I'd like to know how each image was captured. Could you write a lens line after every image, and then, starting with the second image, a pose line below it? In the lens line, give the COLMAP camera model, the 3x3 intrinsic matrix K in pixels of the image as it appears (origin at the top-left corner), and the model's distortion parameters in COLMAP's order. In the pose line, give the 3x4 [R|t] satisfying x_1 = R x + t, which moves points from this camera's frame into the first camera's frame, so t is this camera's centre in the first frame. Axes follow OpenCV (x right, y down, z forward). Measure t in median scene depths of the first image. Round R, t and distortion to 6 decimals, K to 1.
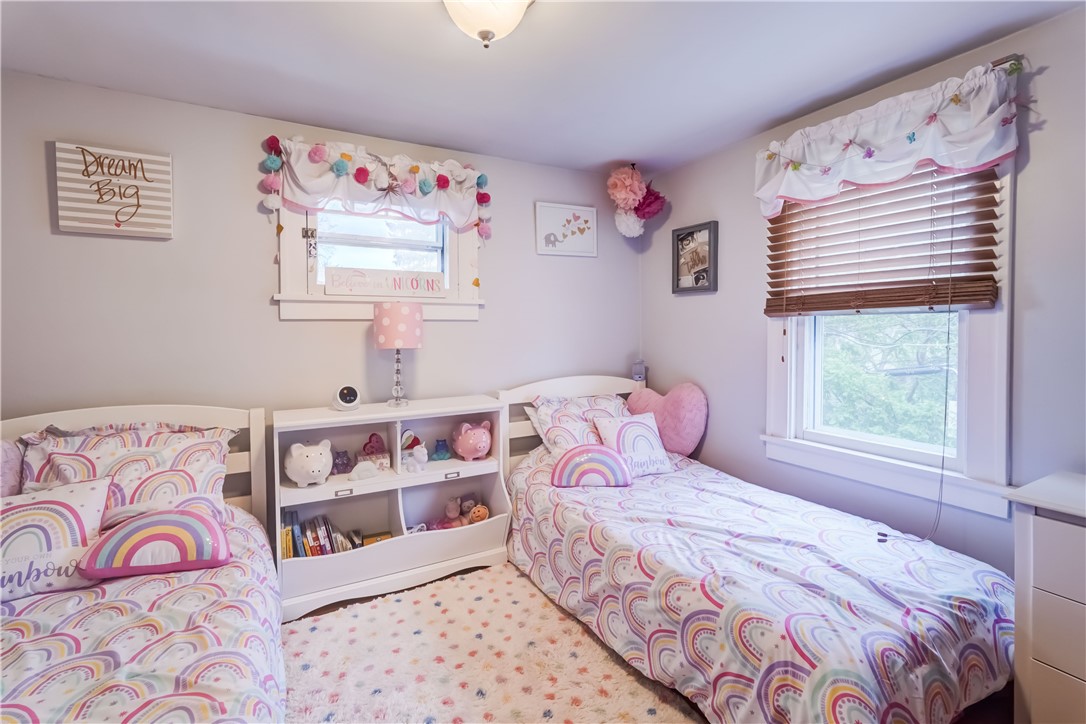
lens RADIAL K [[499.4, 0, 545.0], [0, 499.4, 334.1], [0, 0, 1]] dist [-0.004643, 0.002324]
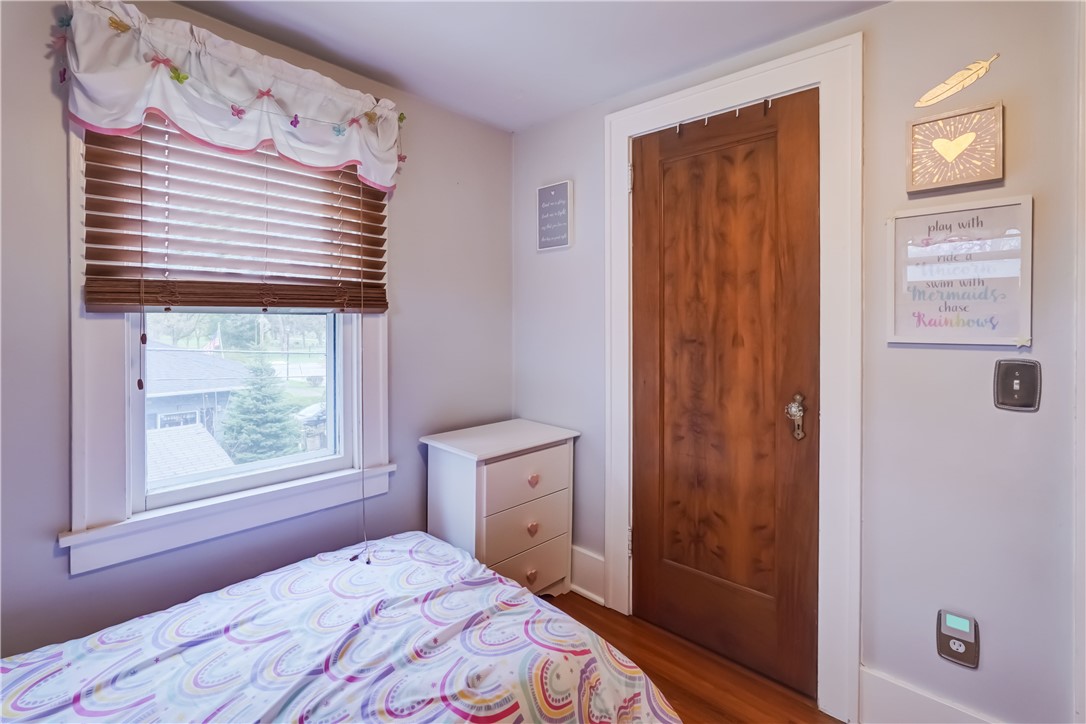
lens RADIAL K [[499.4, 0, 551.1], [0, 499.4, 325.1], [0, 0, 1]] dist [-0.004643, 0.002324]
pose [[-0.301268, -0.000763, 0.953539, -0.256864], [0.011026, 0.999930, 0.004283, -0.019690], [-0.953476, 0.011804, -0.301238, 0.796597]]
